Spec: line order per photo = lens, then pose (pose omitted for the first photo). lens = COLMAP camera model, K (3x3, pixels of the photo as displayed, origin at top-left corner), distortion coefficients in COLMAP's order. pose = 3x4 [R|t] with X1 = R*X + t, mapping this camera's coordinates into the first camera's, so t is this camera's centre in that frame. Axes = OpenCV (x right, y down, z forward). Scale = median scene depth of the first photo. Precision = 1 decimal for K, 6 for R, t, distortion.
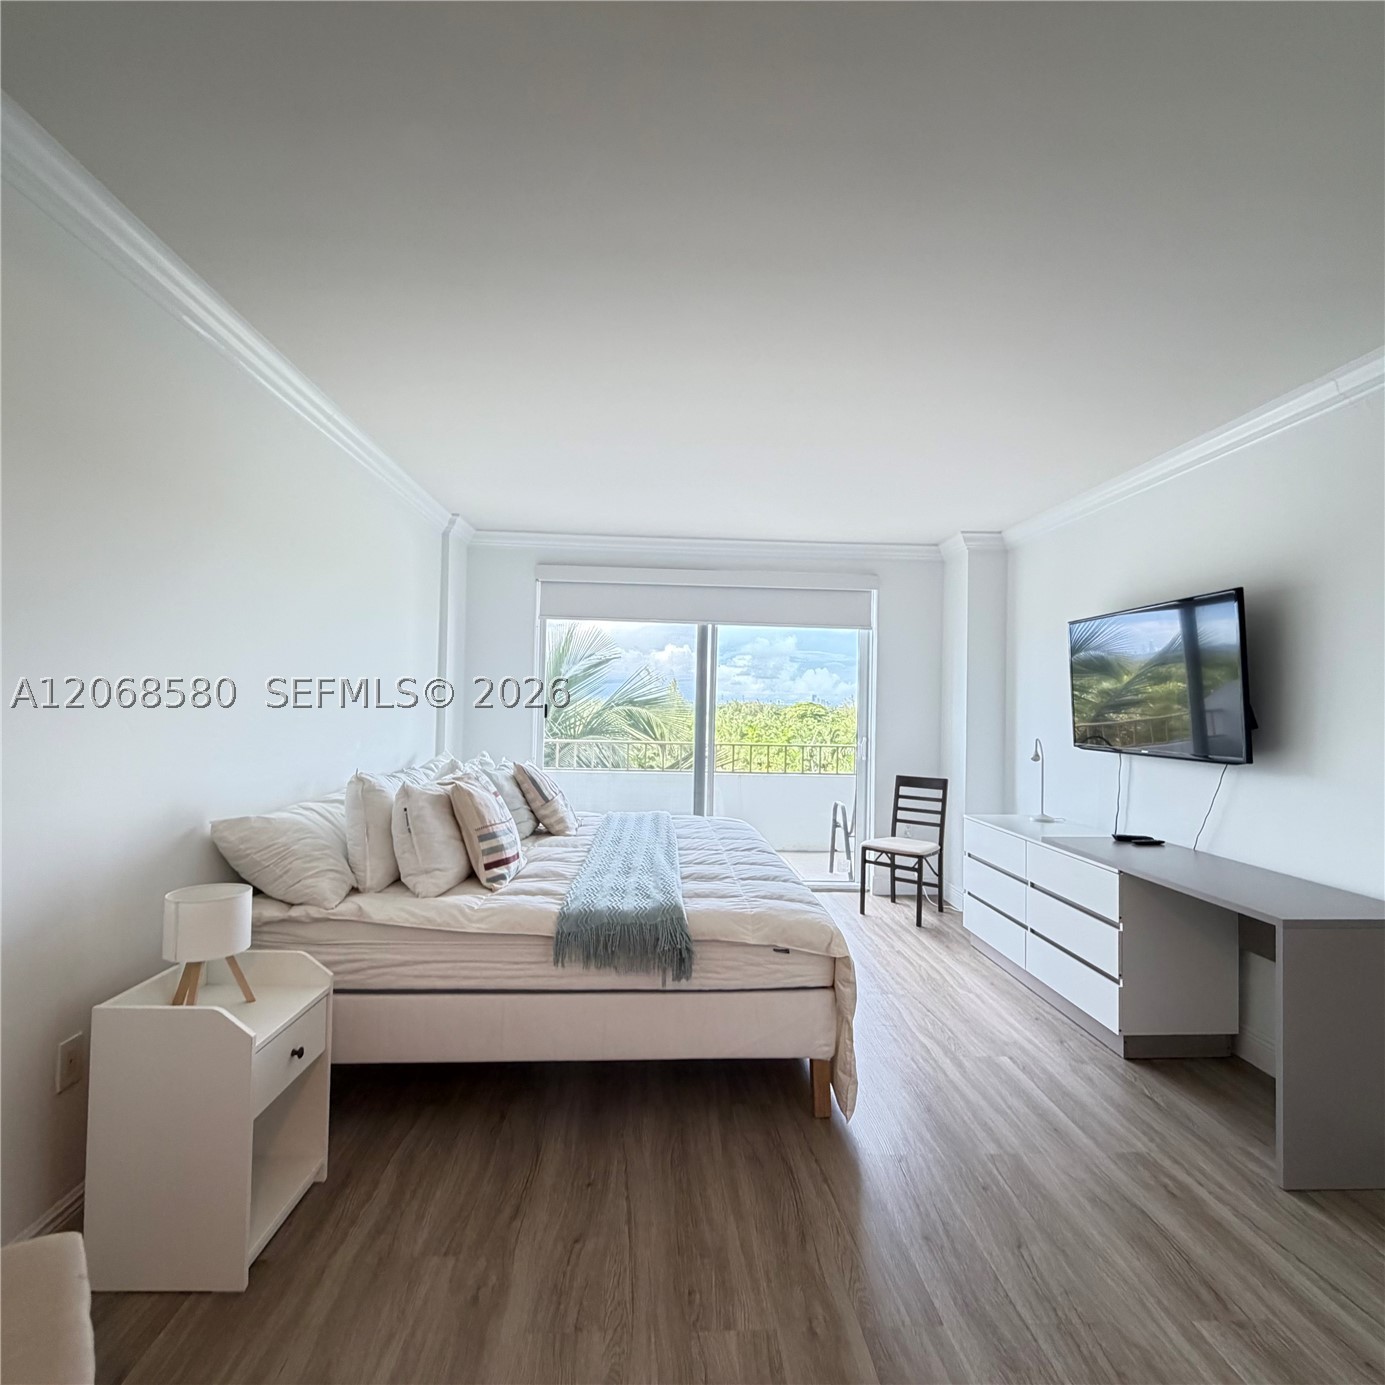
lens RADIAL K [[745.3, 0, 692.5], [0, 745.3, 692.5], [0, 0, 1]] dist [-0.000017, -0.001197]
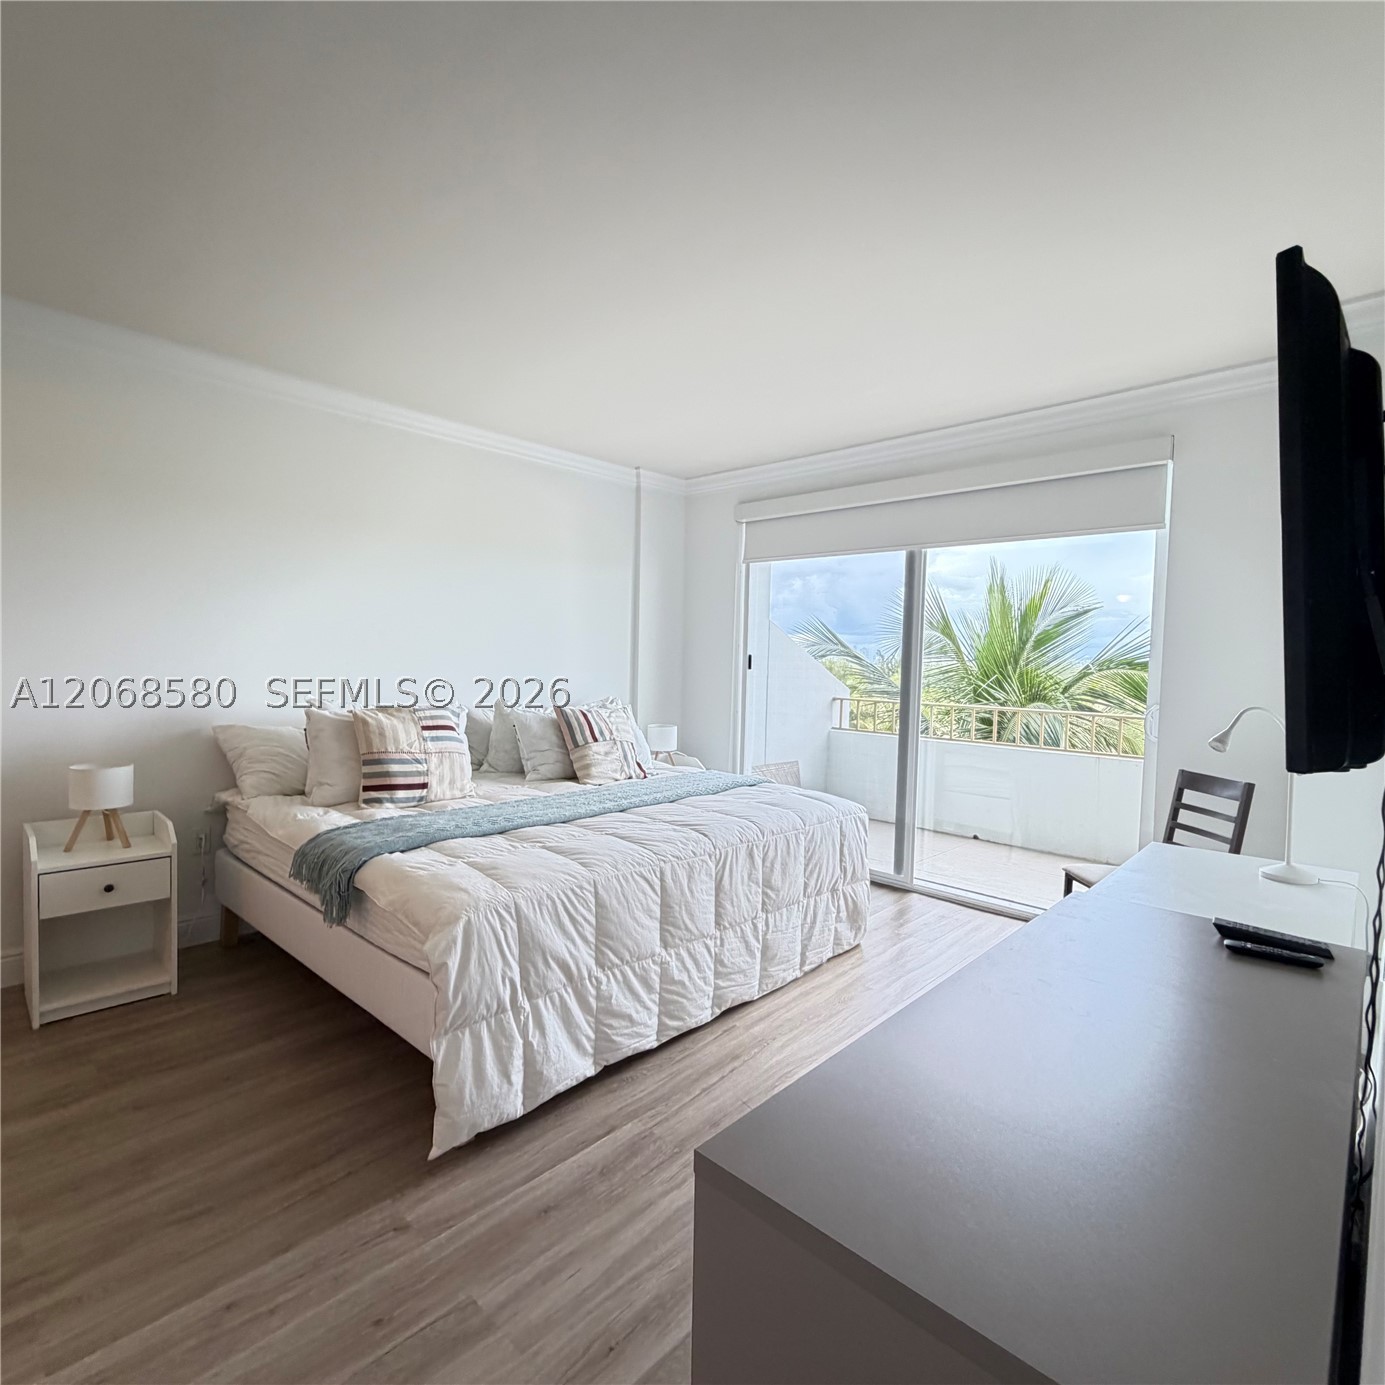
lens RADIAL K [[745.3, 0, 692.5], [0, 745.3, 692.5], [0, 0, 1]] dist [-0.000017, -0.001197]
pose [[0.687124, 0.029784, -0.725929, 0.477754], [0.000995, 0.999120, 0.041934, 0.026178], [0.726539, -0.029536, 0.686490, 0.337882]]
